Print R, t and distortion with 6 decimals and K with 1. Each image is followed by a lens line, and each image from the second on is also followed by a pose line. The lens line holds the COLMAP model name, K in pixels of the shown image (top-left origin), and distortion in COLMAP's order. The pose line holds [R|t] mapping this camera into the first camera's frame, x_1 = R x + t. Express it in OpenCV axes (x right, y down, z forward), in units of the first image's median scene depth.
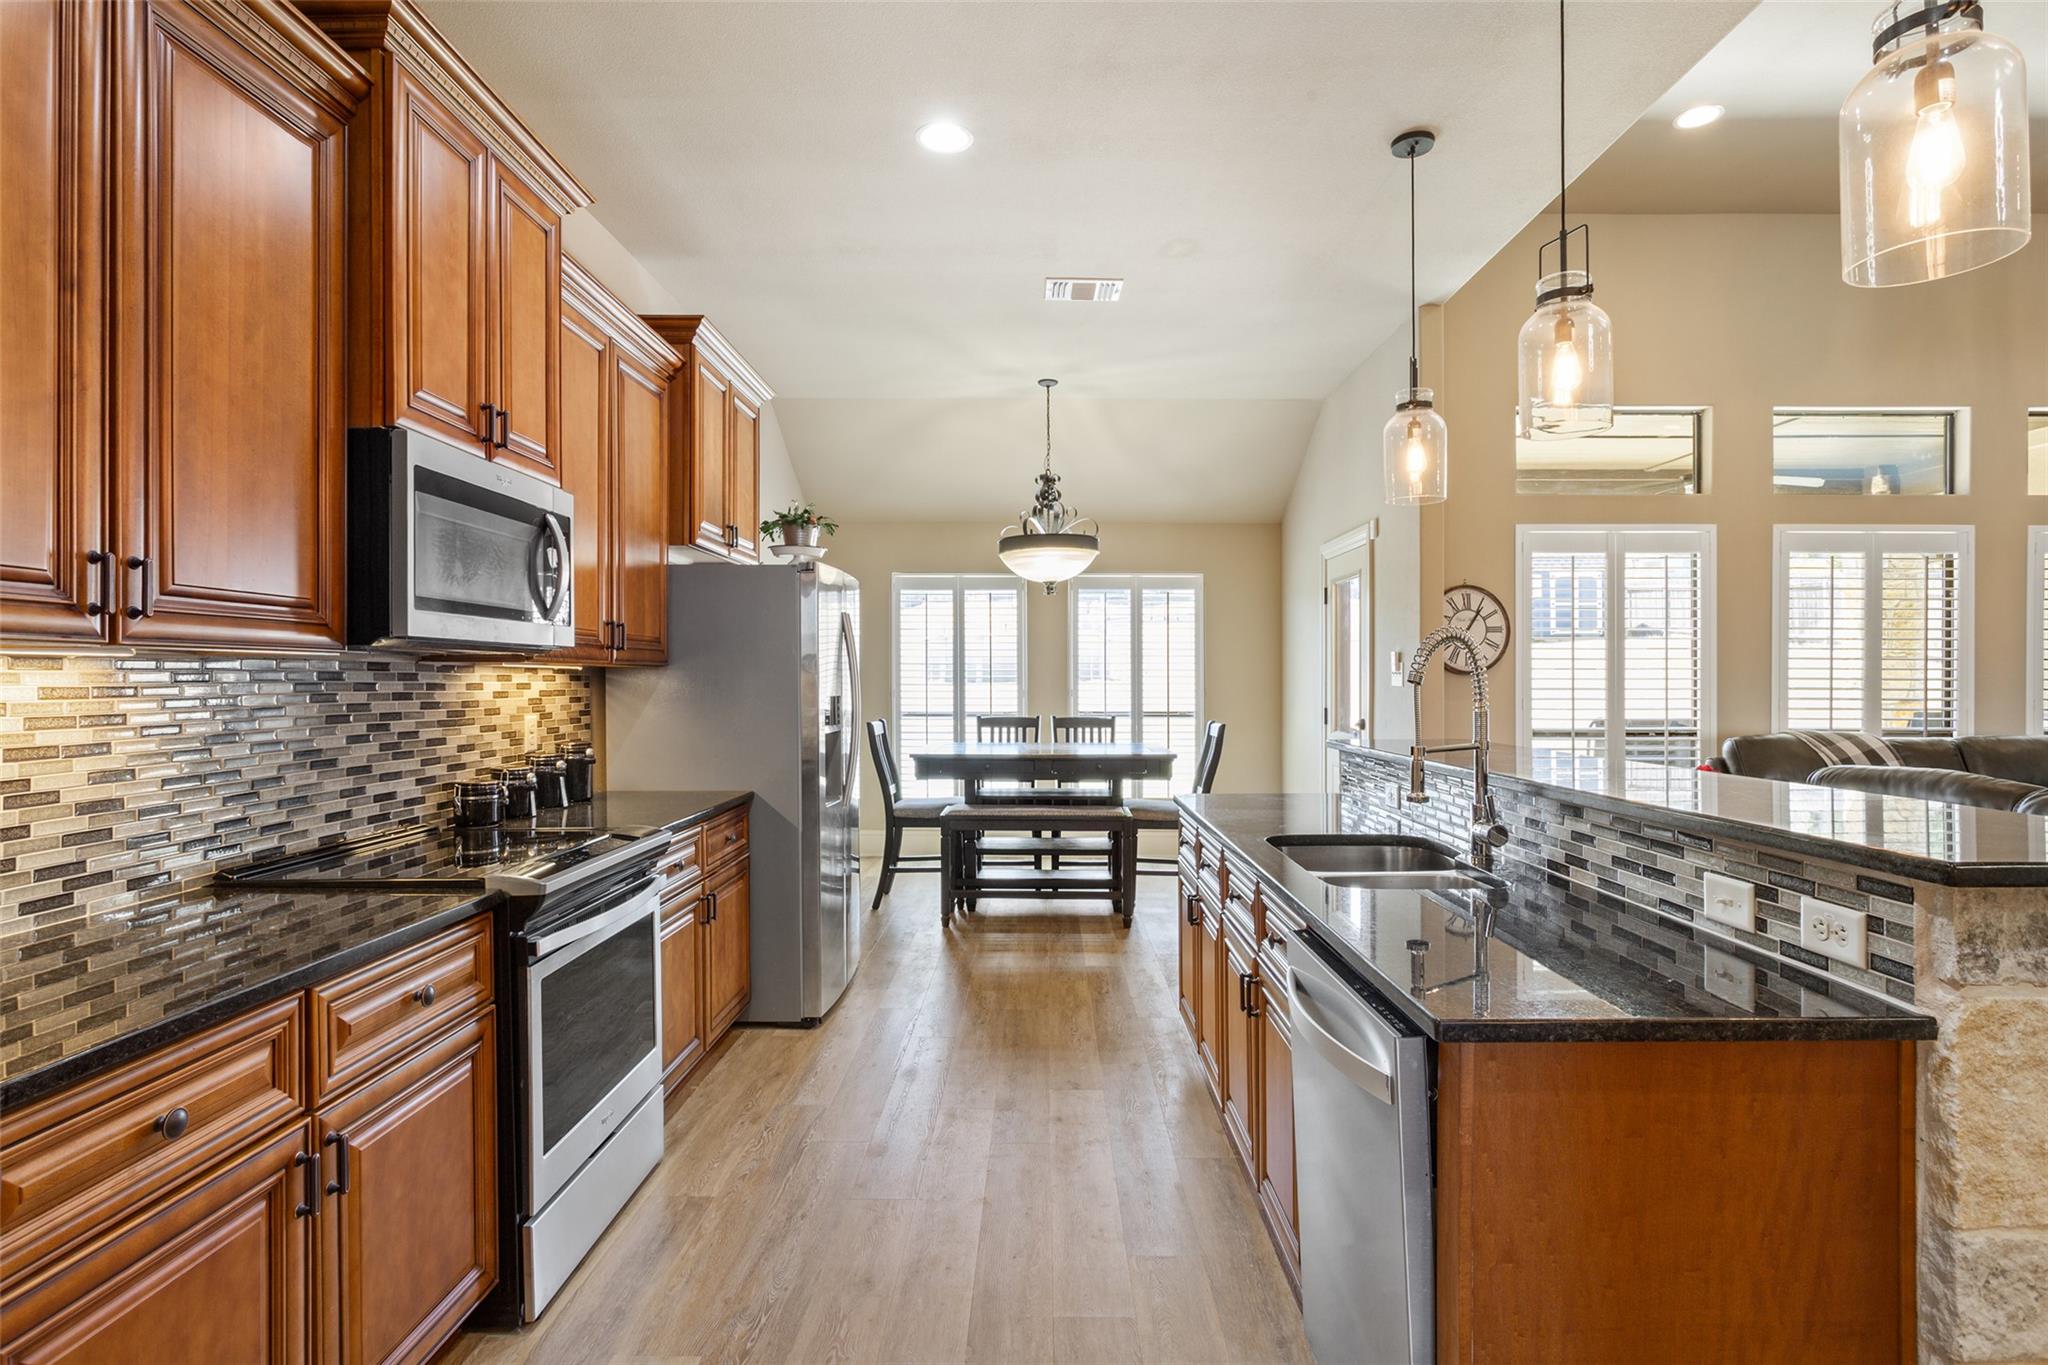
lens RADIAL K [[1040.7, 0, 1052.6], [0, 1040.7, 678.1], [0, 0, 1]] dist [-0.001145, 0.000145]
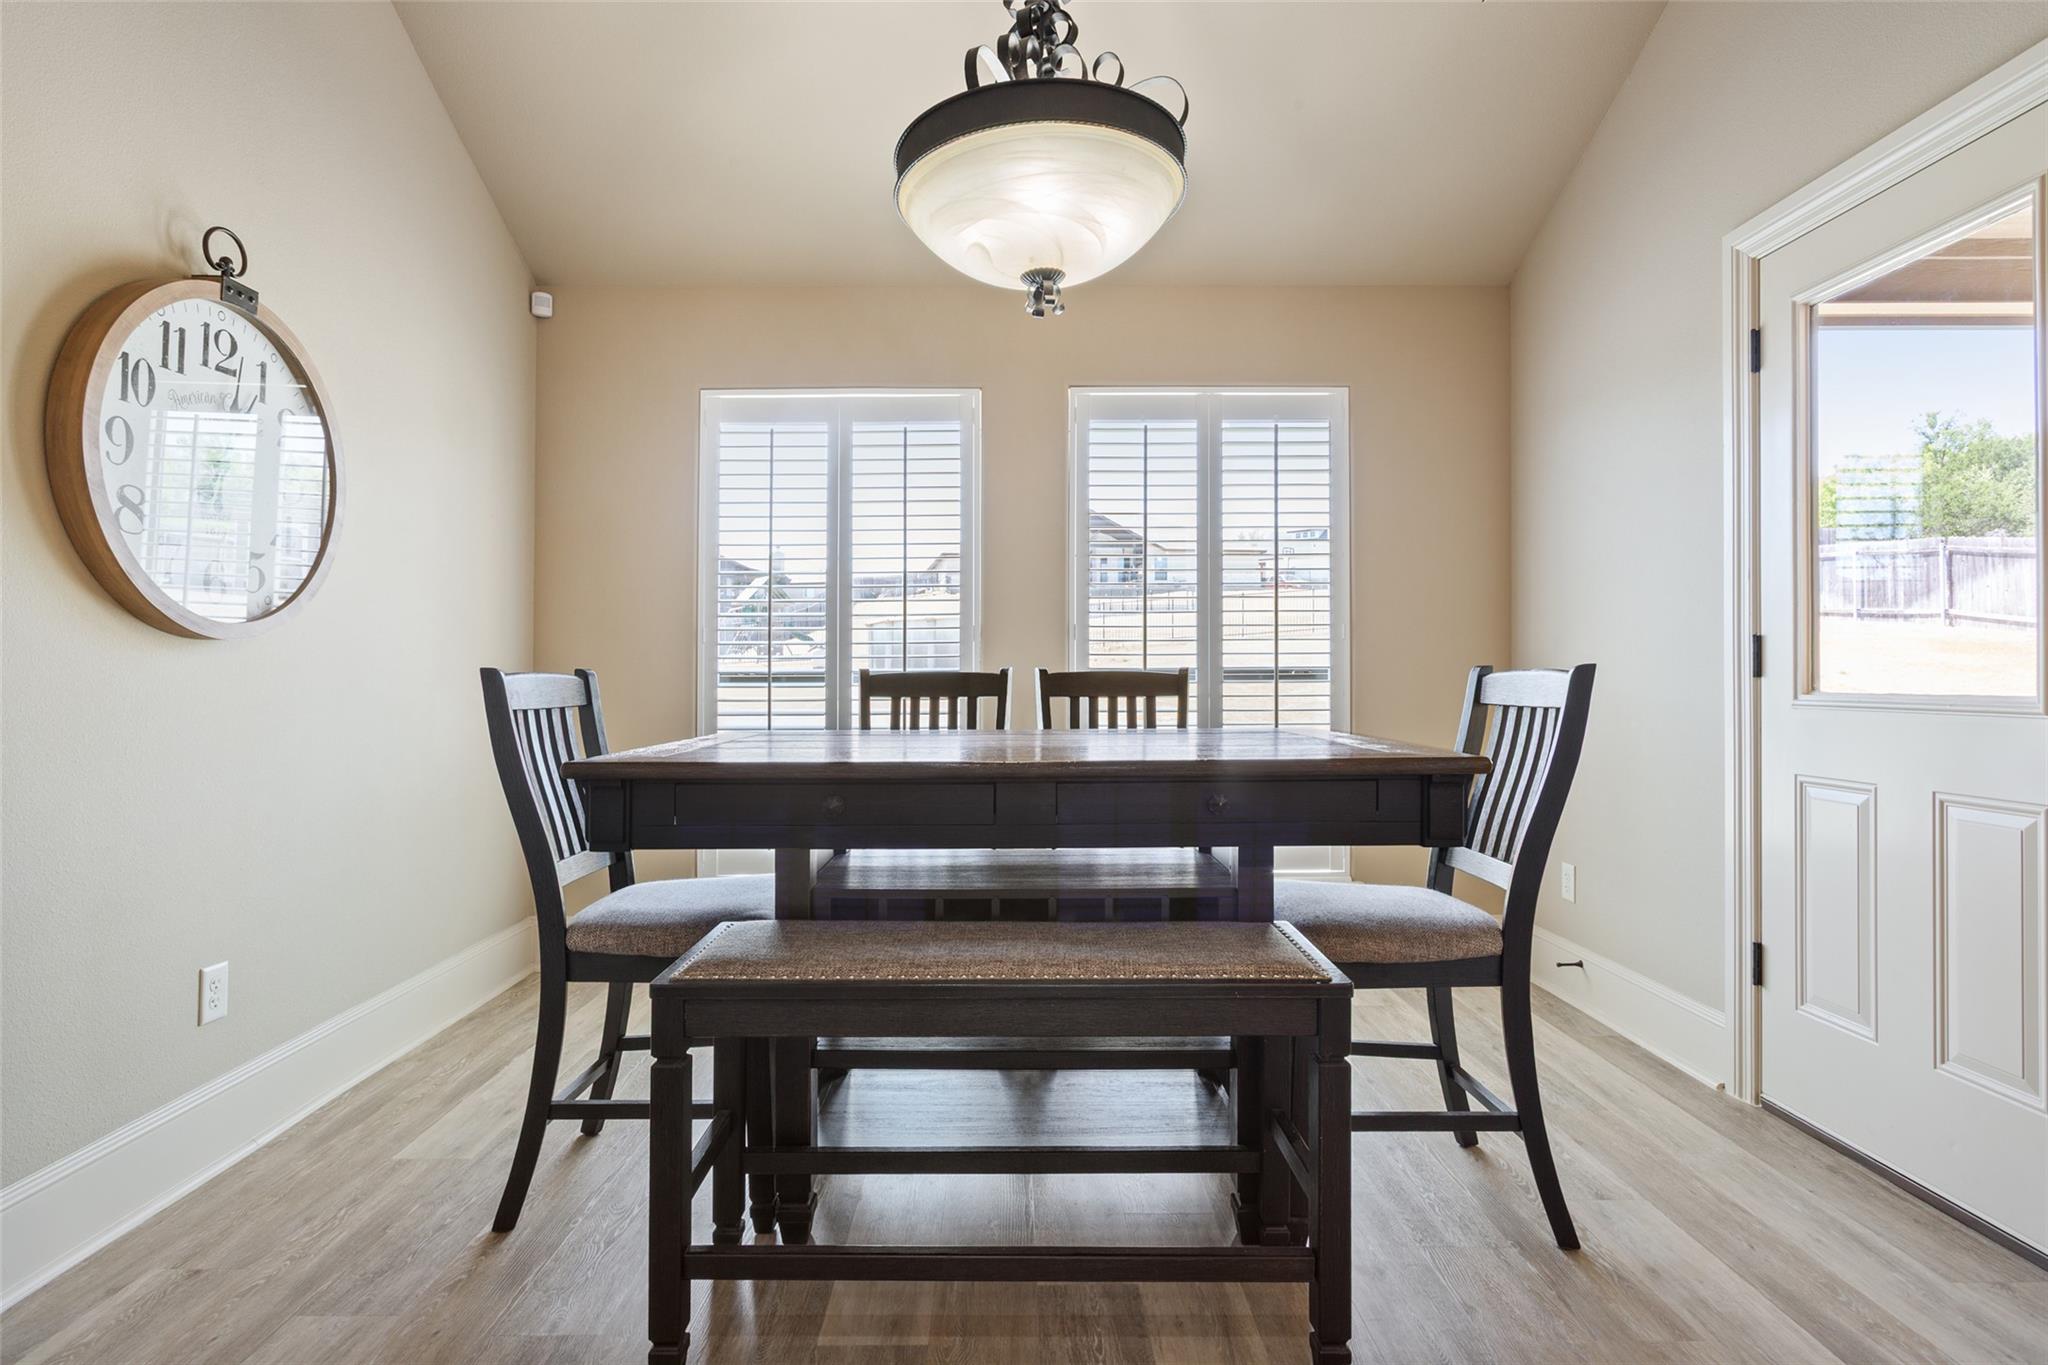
lens RADIAL K [[1040.7, 0, 1052.6], [0, 1040.7, 678.1], [0, 0, 1]] dist [-0.001145, 0.000145]
pose [[0.999166, -0.001793, 0.040792, -0.029131], [0.001831, 0.999998, -0.000900, 0.100665], [-0.040791, 0.000974, 0.999167, 1.437070]]
